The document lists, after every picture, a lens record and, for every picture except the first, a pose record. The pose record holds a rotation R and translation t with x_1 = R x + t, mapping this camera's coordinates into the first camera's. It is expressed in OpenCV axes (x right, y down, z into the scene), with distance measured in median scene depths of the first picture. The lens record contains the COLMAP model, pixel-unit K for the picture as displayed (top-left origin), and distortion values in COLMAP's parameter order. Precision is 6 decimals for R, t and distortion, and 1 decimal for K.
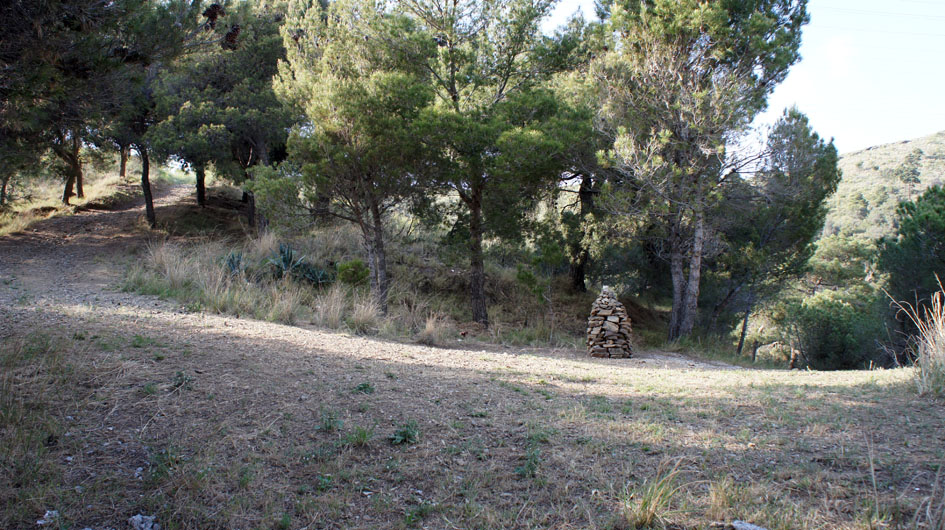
lens RADIAL K [[728.5, 0, 459.6], [0, 728.5, 243.3], [0, 0, 1]] dist [-0.177647, 0.140218]
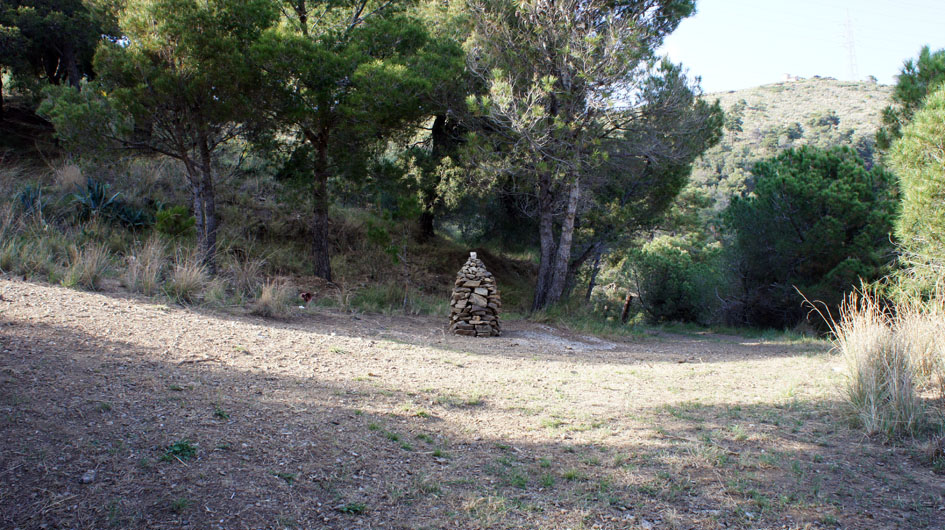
lens RADIAL K [[728.5, 0, 459.6], [0, 728.5, 243.3], [0, 0, 1]] dist [-0.177647, 0.140218]
pose [[0.973539, 0.022875, 0.227374, -0.012166], [-0.046803, 0.993845, 0.100409, -0.032927], [-0.223678, -0.108394, 0.968617, 0.126232]]
